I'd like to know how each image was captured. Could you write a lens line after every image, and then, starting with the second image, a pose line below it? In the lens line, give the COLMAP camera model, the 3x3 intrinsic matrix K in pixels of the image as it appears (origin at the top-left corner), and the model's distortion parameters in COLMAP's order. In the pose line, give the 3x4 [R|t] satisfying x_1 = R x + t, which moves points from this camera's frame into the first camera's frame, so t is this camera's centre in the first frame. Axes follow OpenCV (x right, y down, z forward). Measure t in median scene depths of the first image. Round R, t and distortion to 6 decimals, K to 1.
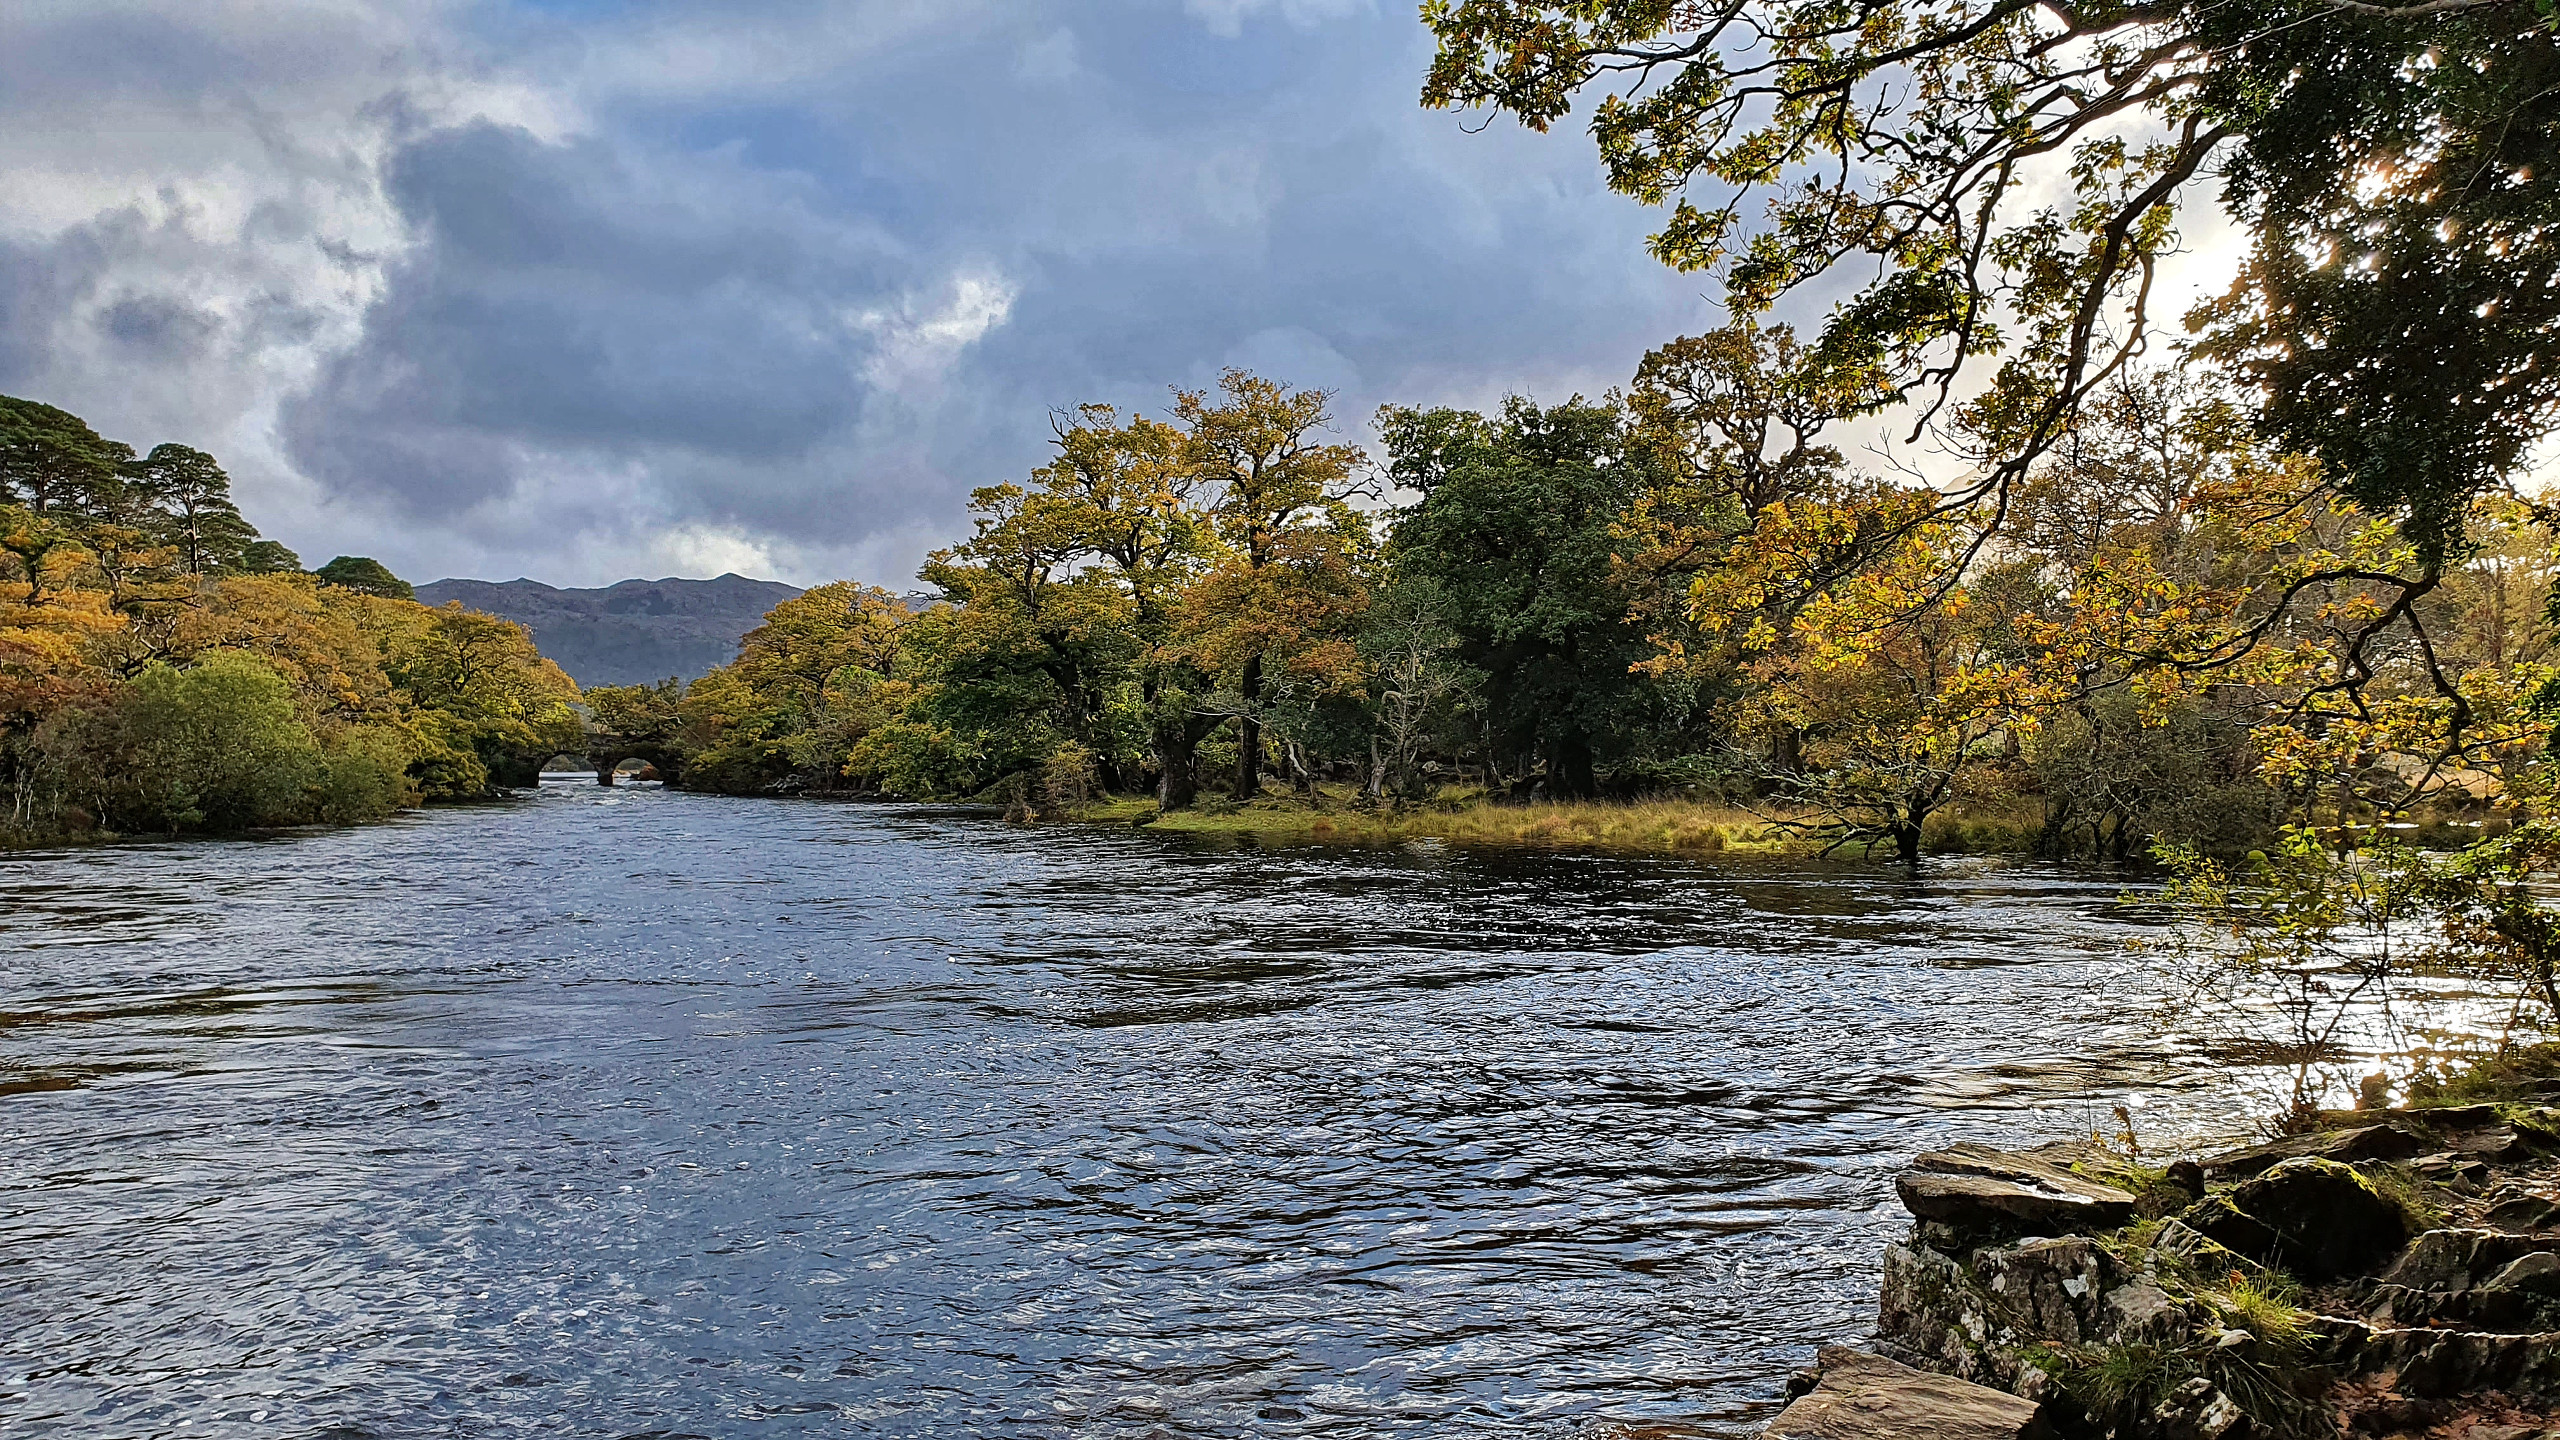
lens RADIAL K [[1978.5, 0, 1280.0], [0, 1978.5, 720.0], [0, 0, 1]] dist [0.003483, -0.000012]
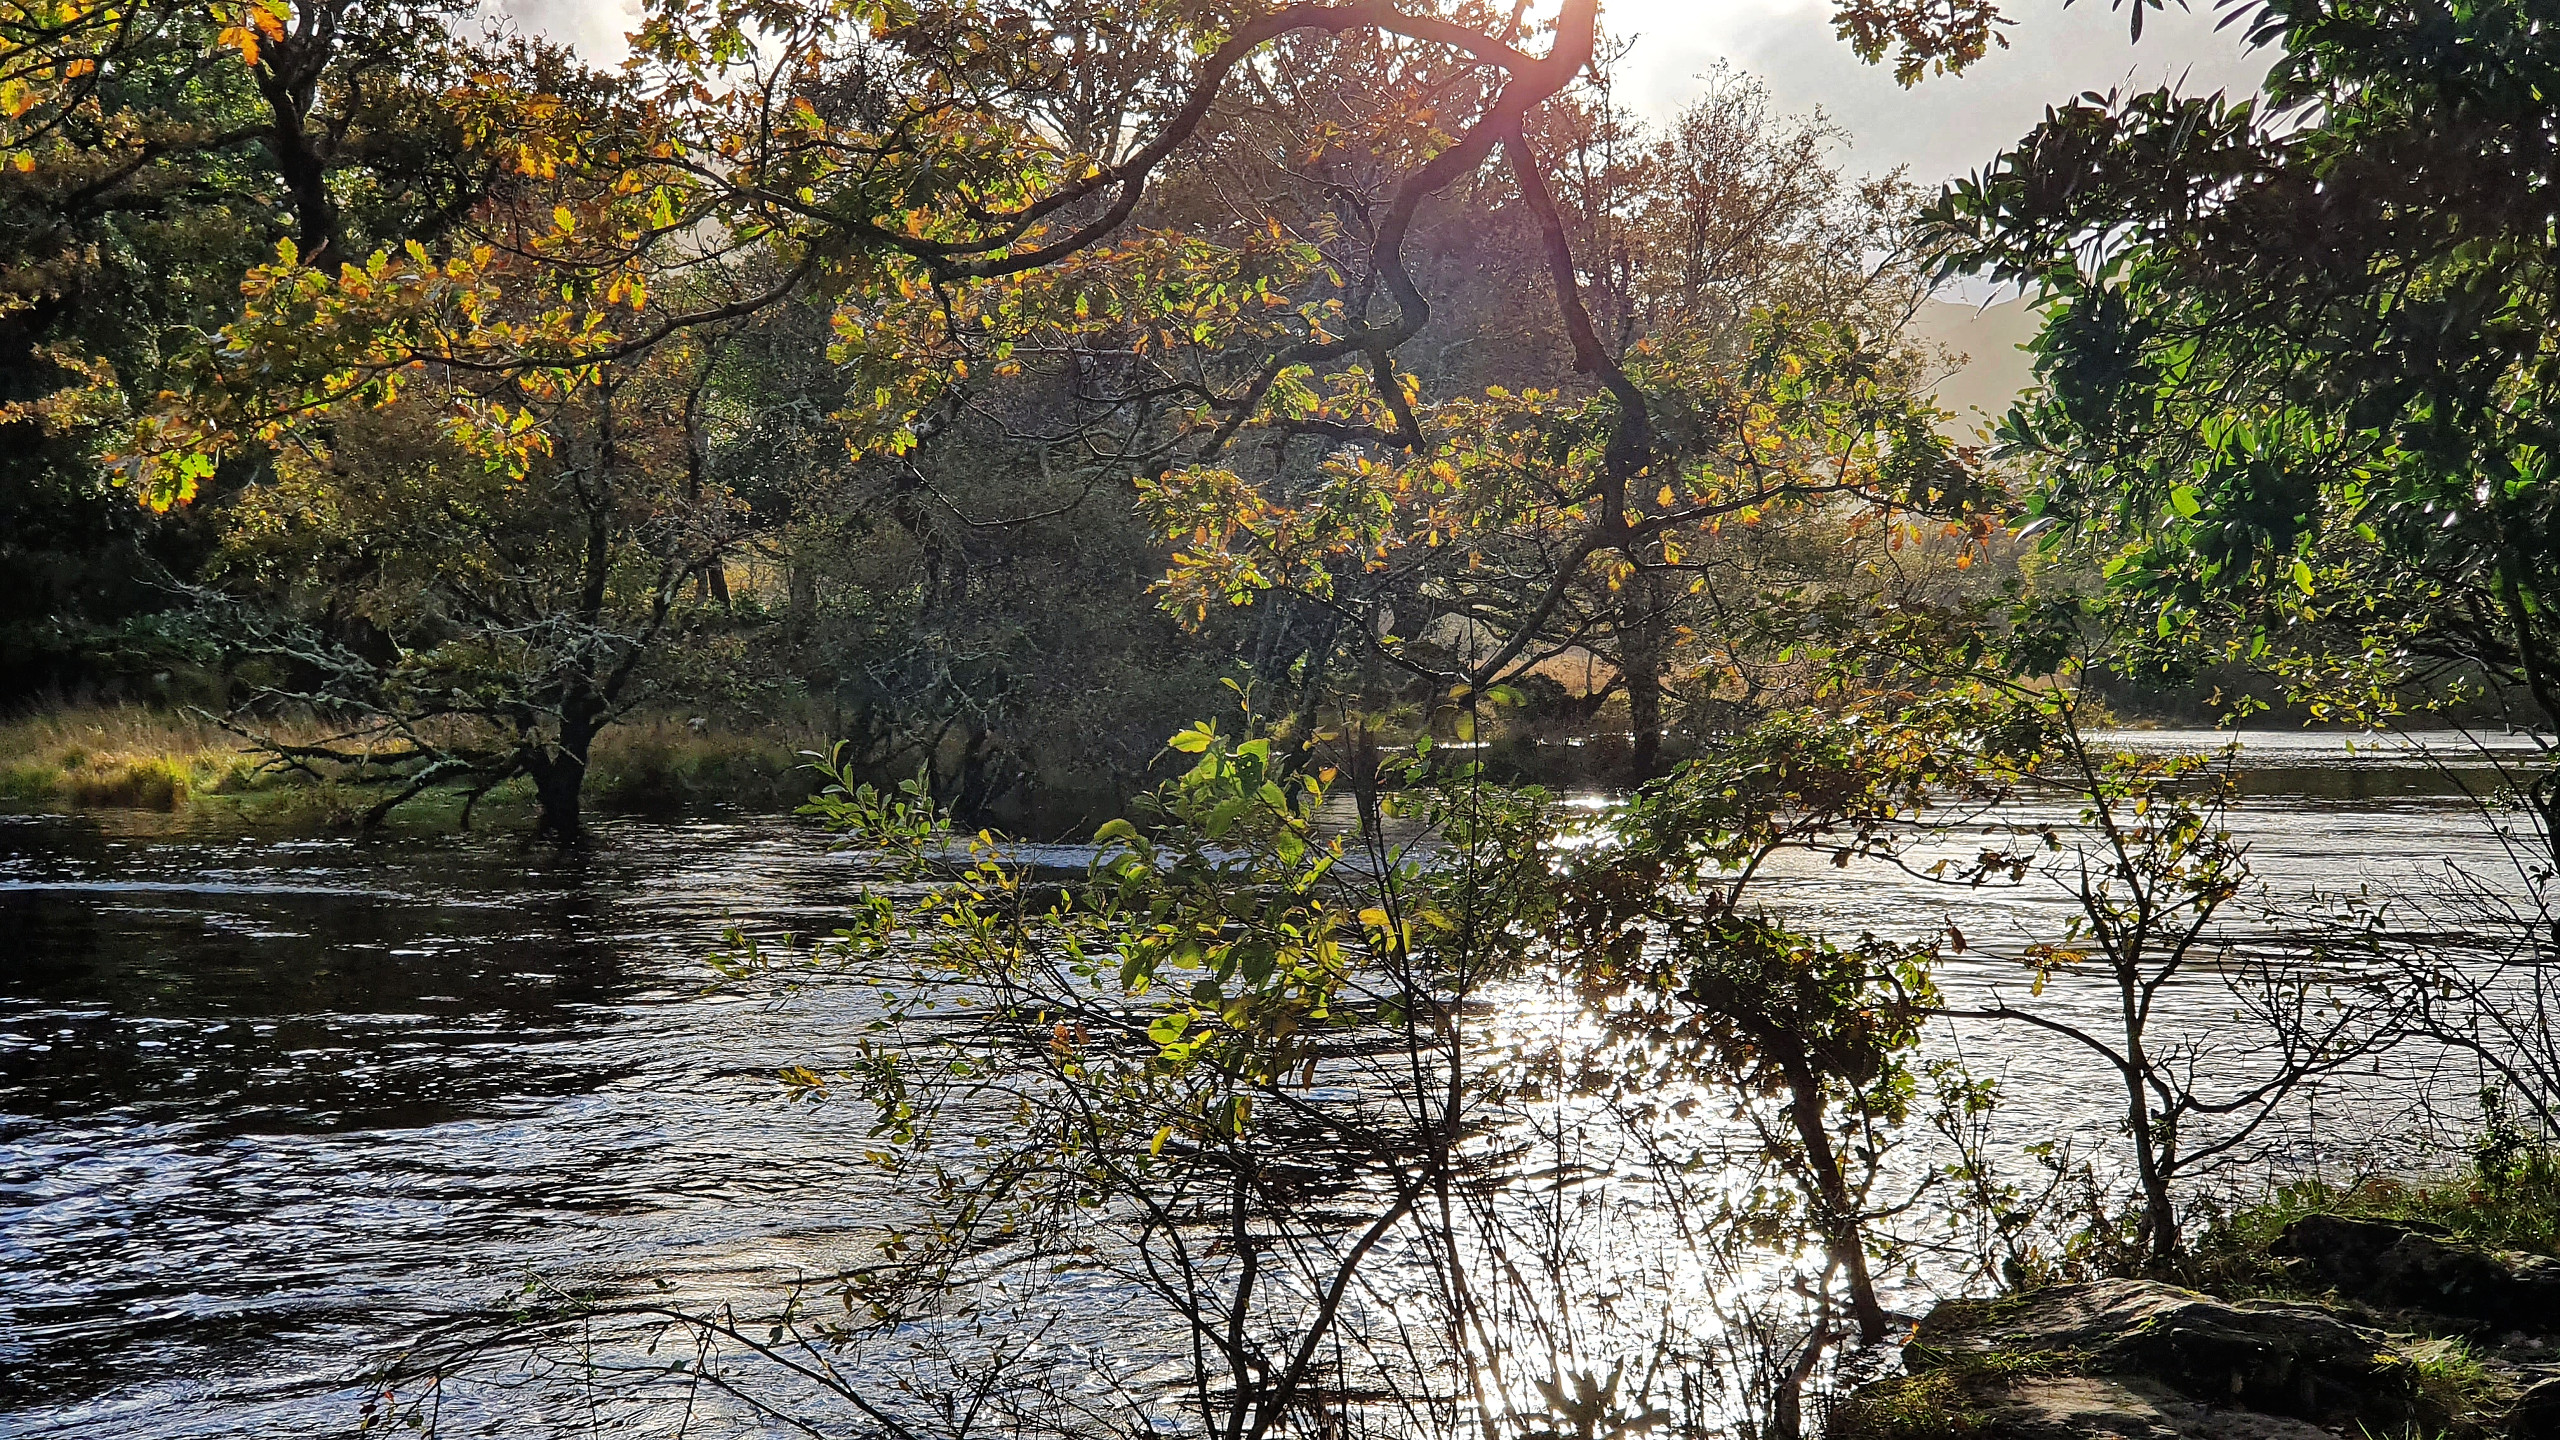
lens RADIAL K [[3963.5, 0, 1280.0], [0, 3963.5, 720.0], [0, 0, 1]] dist [0.006878, 0.007965]
pose [[0.891812, -0.006506, 0.452359, 0.177709], [-0.013225, 0.999094, 0.040442, 0.020233], [-0.452212, -0.042050, 0.890919, 0.324531]]
